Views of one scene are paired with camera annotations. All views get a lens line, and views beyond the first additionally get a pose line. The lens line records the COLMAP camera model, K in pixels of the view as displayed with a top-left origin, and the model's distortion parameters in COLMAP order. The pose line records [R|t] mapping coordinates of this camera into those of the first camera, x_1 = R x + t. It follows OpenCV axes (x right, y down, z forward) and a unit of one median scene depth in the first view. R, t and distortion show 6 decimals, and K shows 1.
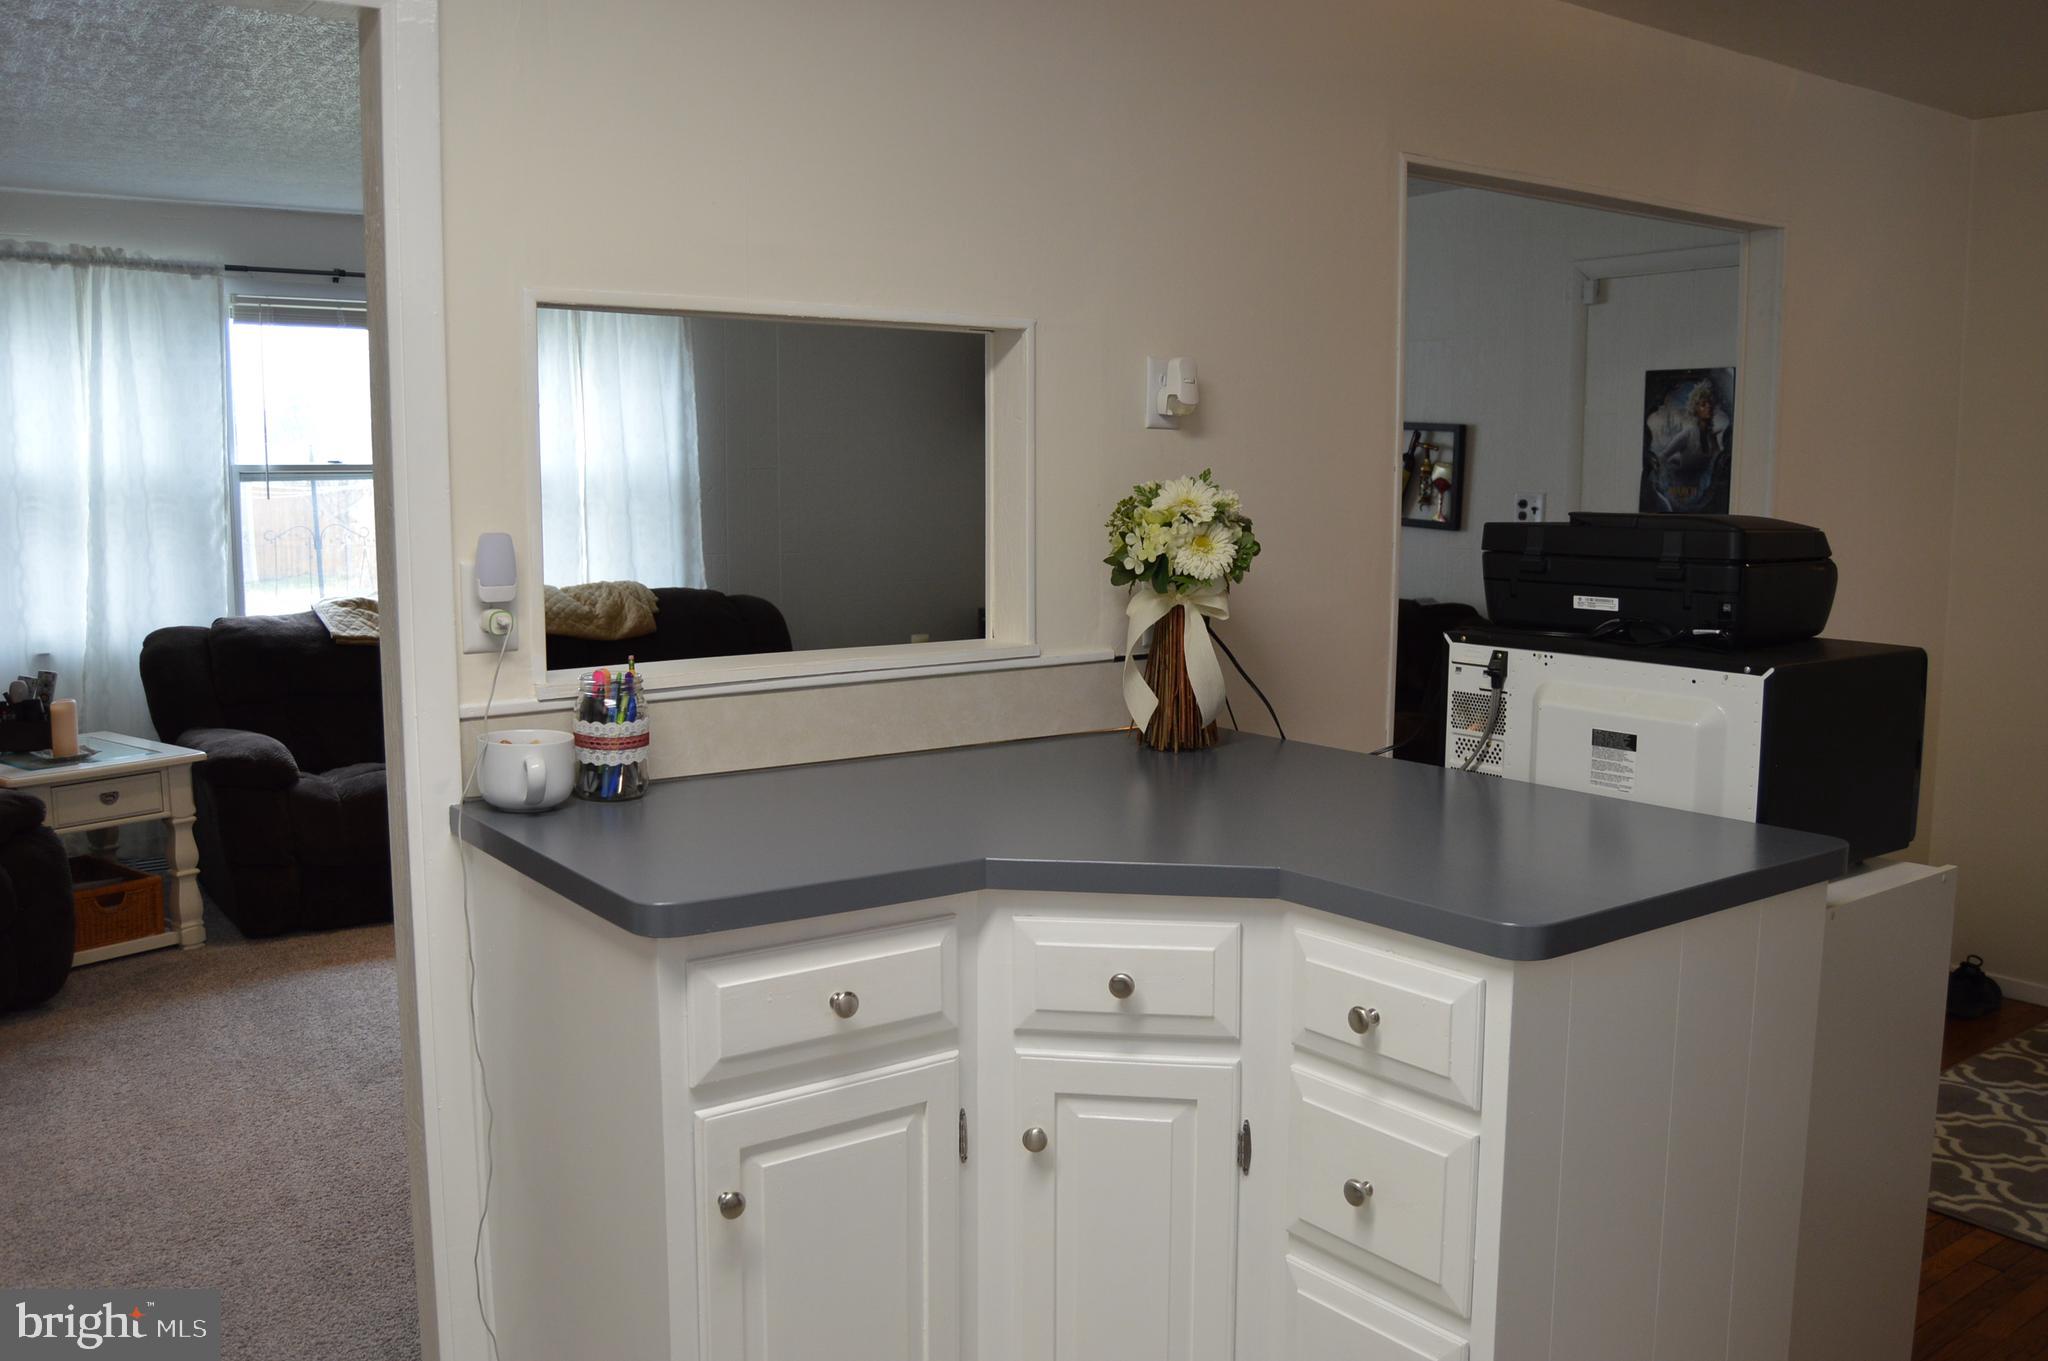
lens RADIAL K [[1710.8, 0, 1022.9], [0, 1710.8, 683.5], [0, 0, 1]] dist [-0.067416, -0.003370]
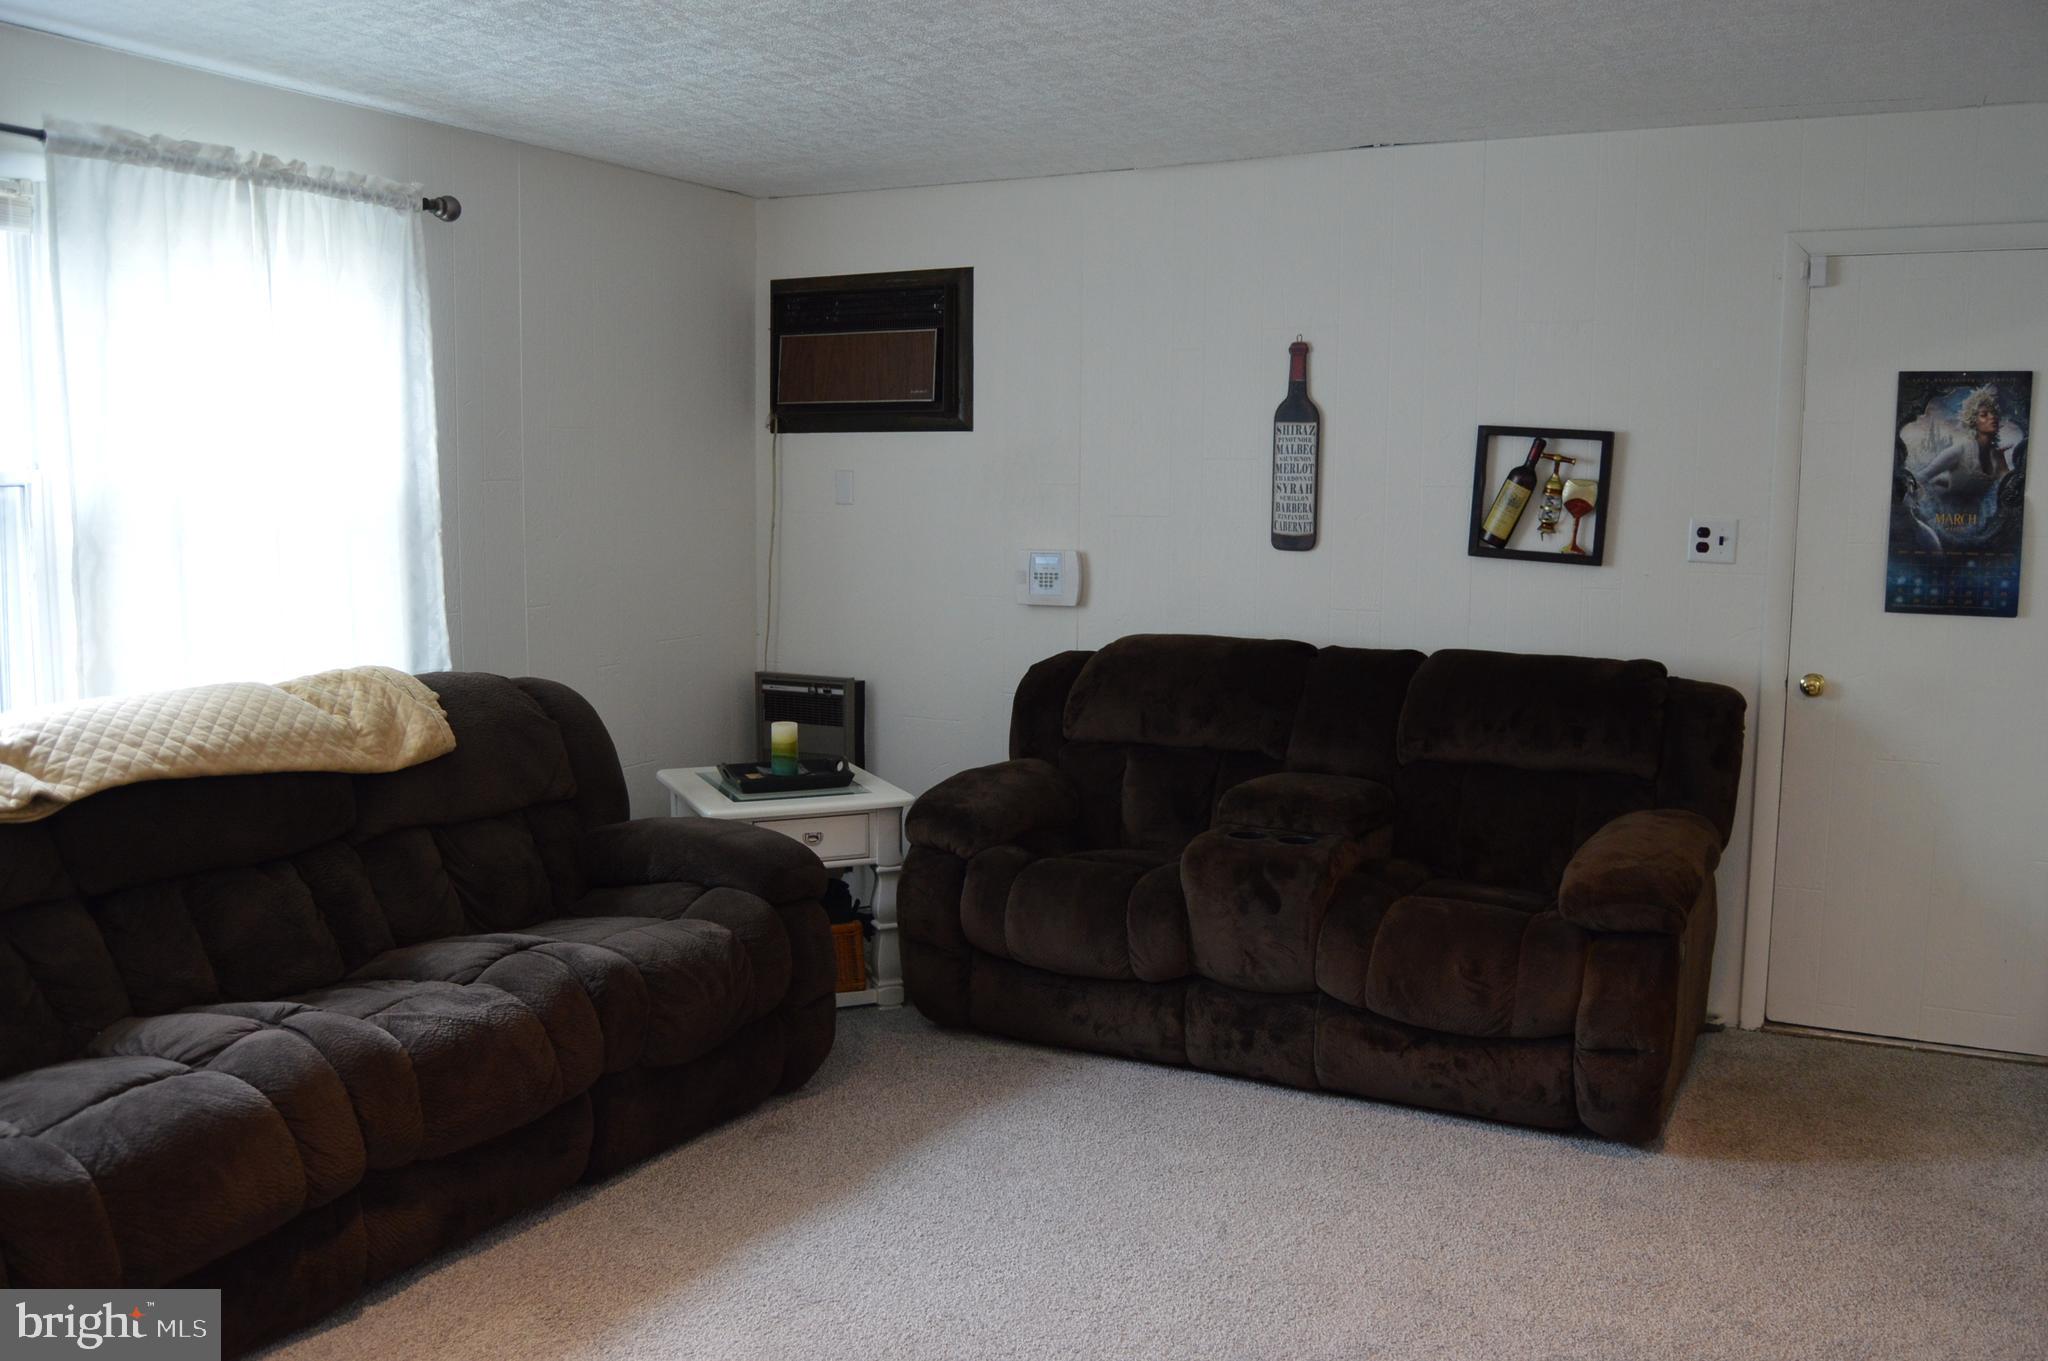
lens RADIAL K [[1710.8, 0, 1025.8], [0, 1710.8, 678.4], [0, 0, 1]] dist [-0.067416, -0.003370]
pose [[0.895944, -0.048199, 0.441544, -0.375655], [0.049401, 0.998740, 0.008783, -0.064488], [-0.441411, 0.013944, 0.897197, 0.461012]]
